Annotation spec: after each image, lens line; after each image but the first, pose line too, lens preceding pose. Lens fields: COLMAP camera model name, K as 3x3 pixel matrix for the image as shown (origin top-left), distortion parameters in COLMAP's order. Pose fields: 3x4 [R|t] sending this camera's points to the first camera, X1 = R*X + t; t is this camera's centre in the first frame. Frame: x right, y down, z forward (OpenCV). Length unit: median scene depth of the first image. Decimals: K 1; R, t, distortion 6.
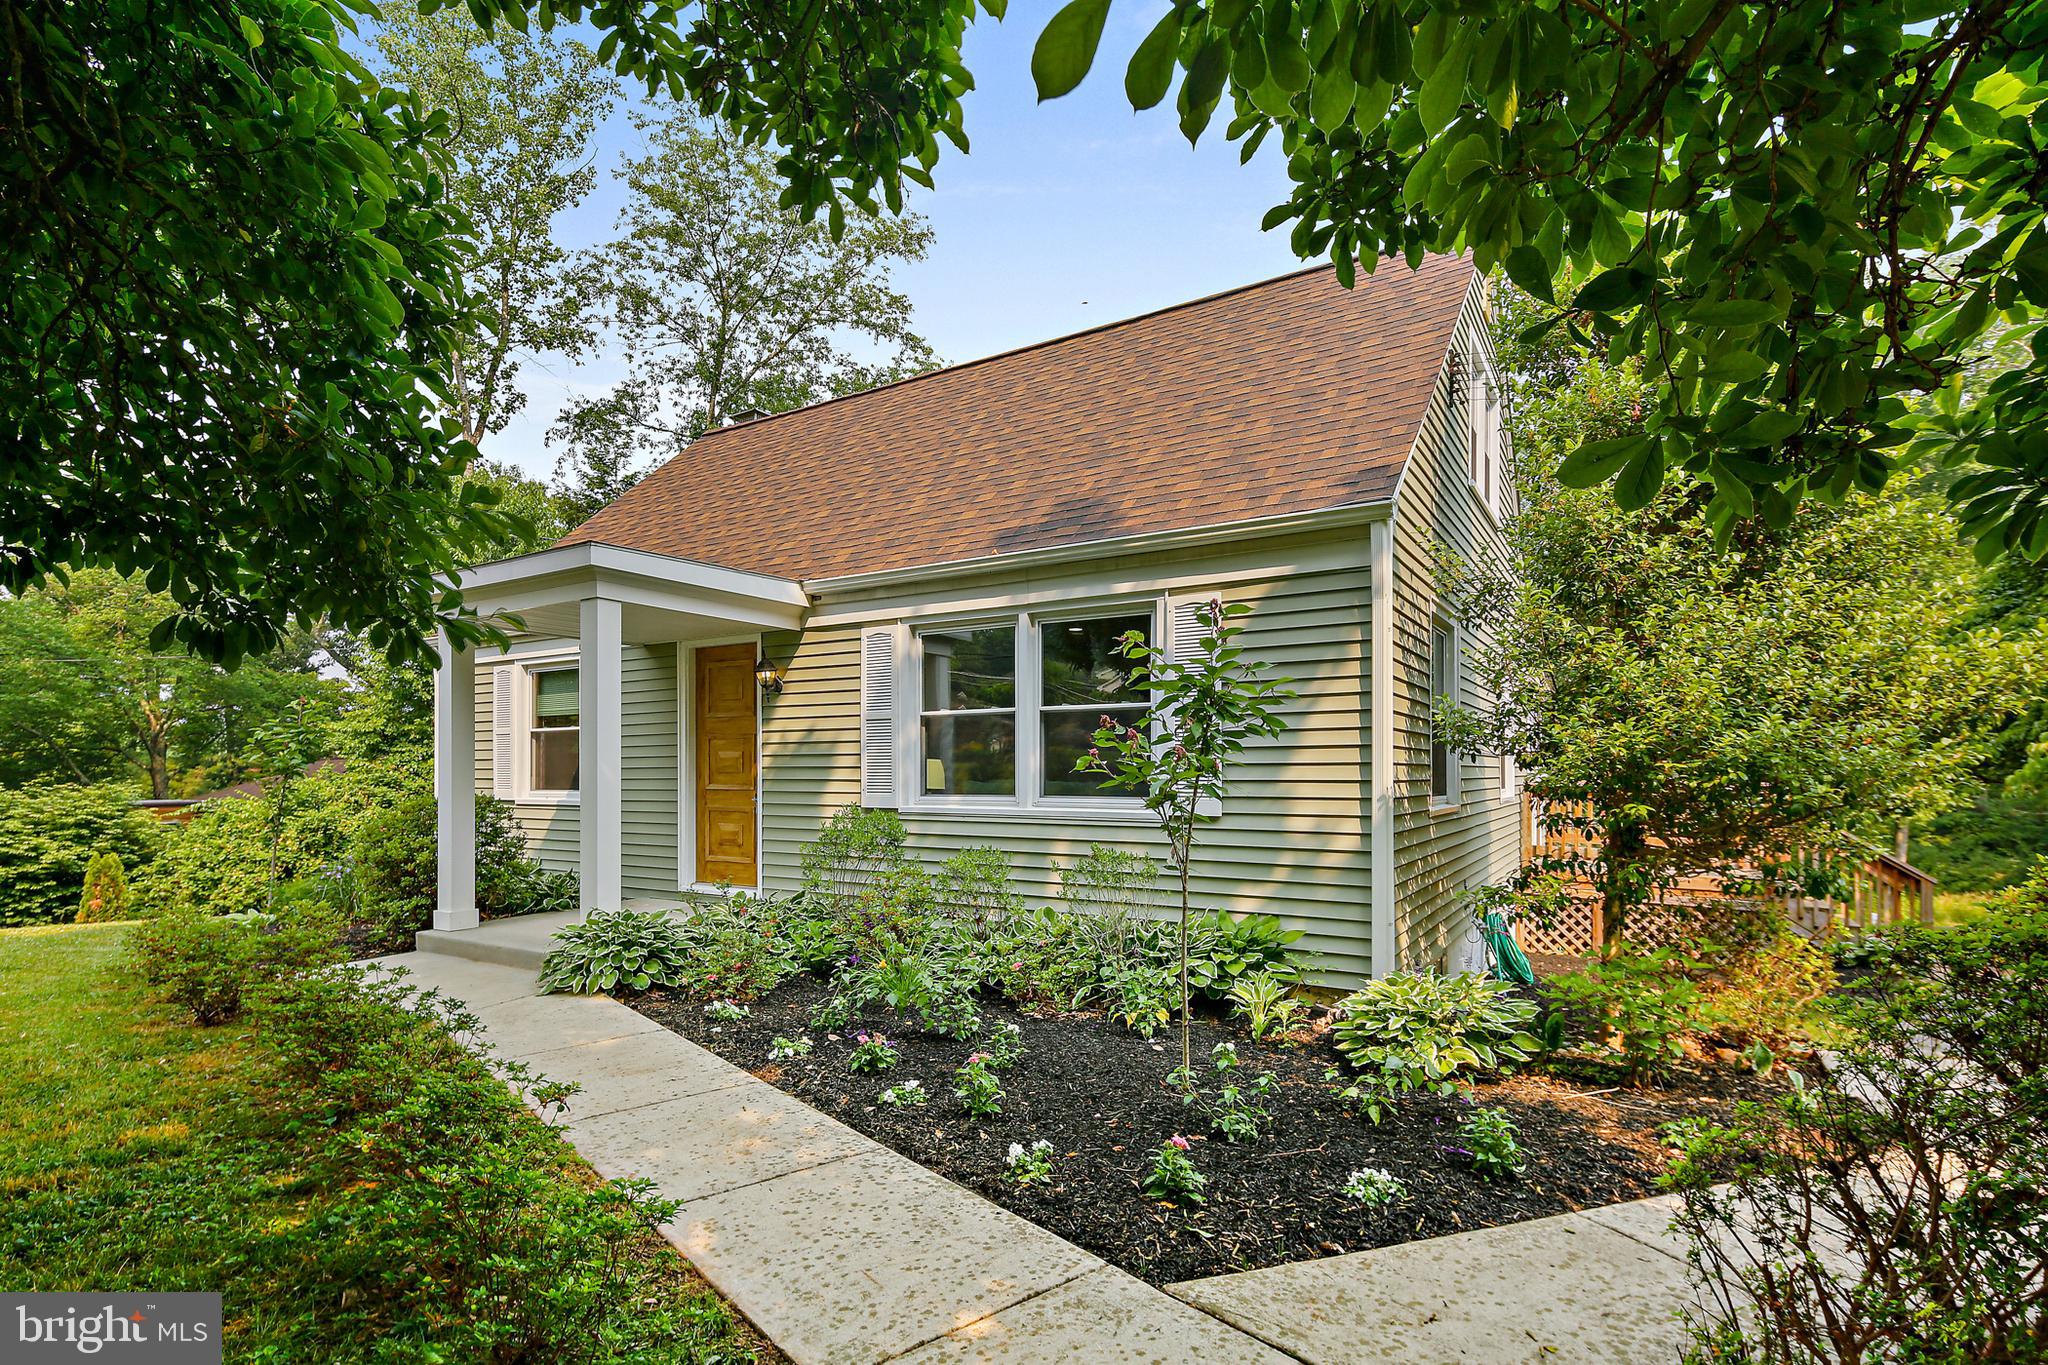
lens RADIAL K [[999.7, 0, 1029.8], [0, 999.7, 757.9], [0, 0, 1]] dist [0.006876, -0.005262]
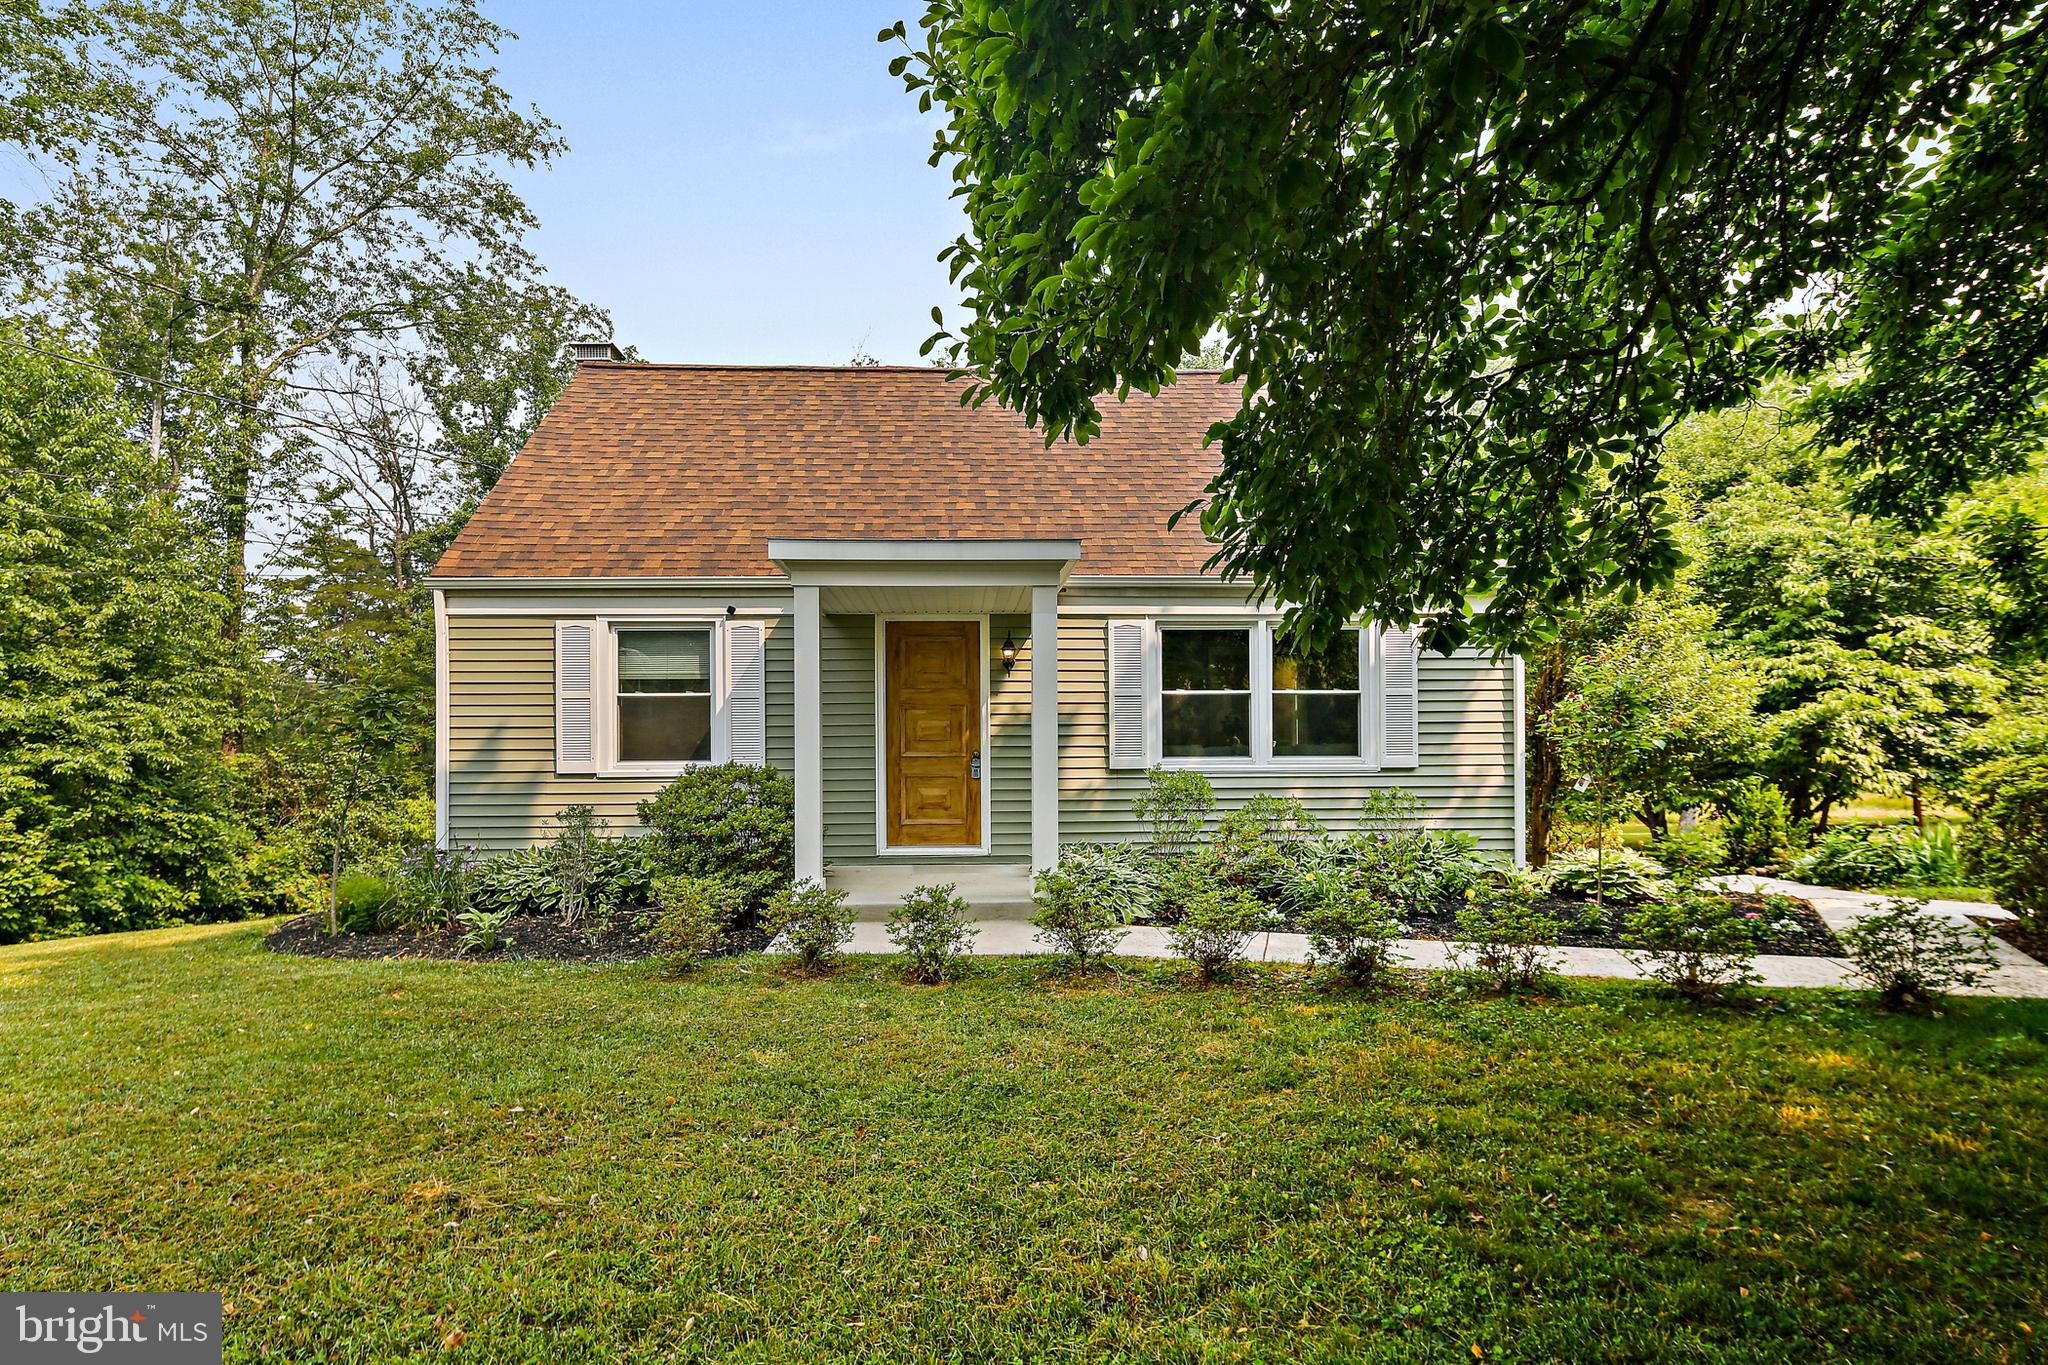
lens RADIAL K [[999.7, 0, 1023.5], [0, 999.7, 696.9], [0, 0, 1]] dist [0.006876, -0.005262]
pose [[0.810839, 0.013852, 0.585106, -0.974214], [-0.005169, 0.999850, -0.016508, -0.016844], [-0.585247, 0.010361, 0.810789, 0.091811]]
